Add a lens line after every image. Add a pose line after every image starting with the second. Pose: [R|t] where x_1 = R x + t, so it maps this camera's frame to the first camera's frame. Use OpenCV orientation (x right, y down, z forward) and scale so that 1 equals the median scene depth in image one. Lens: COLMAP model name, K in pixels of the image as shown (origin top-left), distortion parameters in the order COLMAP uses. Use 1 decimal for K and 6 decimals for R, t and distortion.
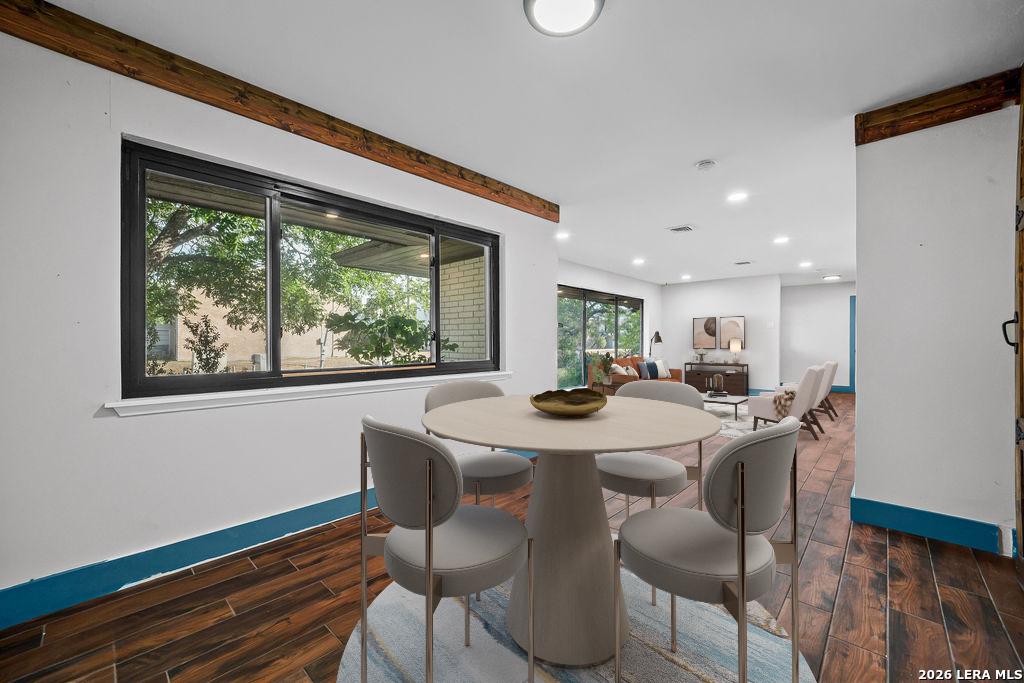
lens RADIAL K [[408.8, 0, 512.0], [0, 408.8, 341.5], [0, 0, 1]] dist [-0.012475, 0.000204]
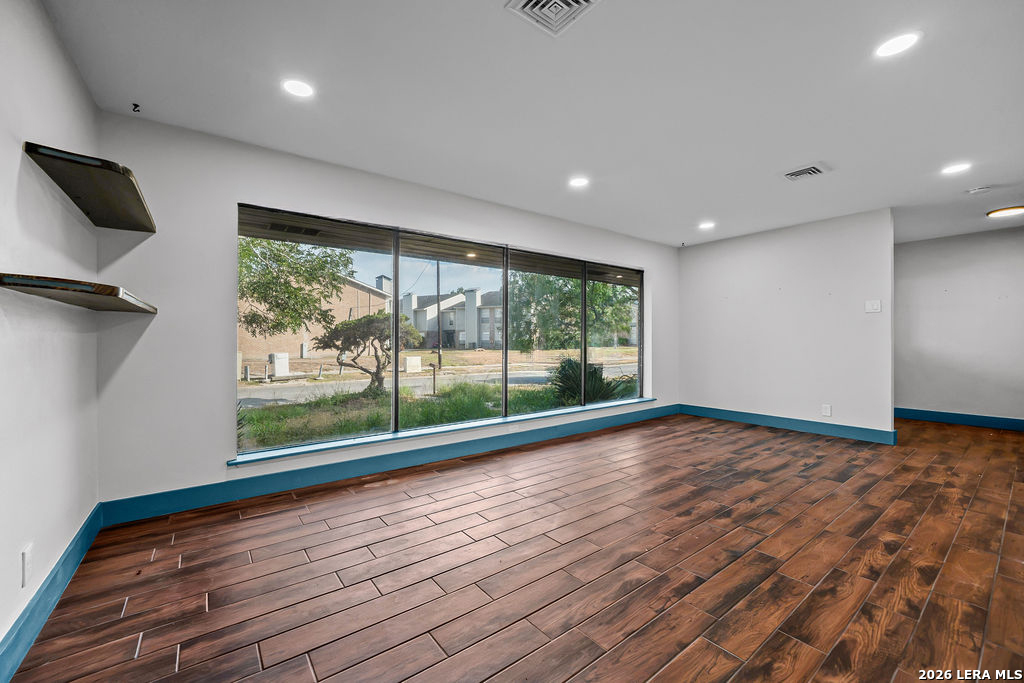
lens RADIAL K [[409.1, 0, 512.0], [0, 409.1, 341.5], [0, 0, 1]] dist [-0.027348, 0.007753]
pose [[0.983572, -0.001473, -0.180510, 0.056669], [0.002638, 0.999977, 0.006210, -0.000077], [0.180496, -0.006584, 0.983554, 0.084930]]
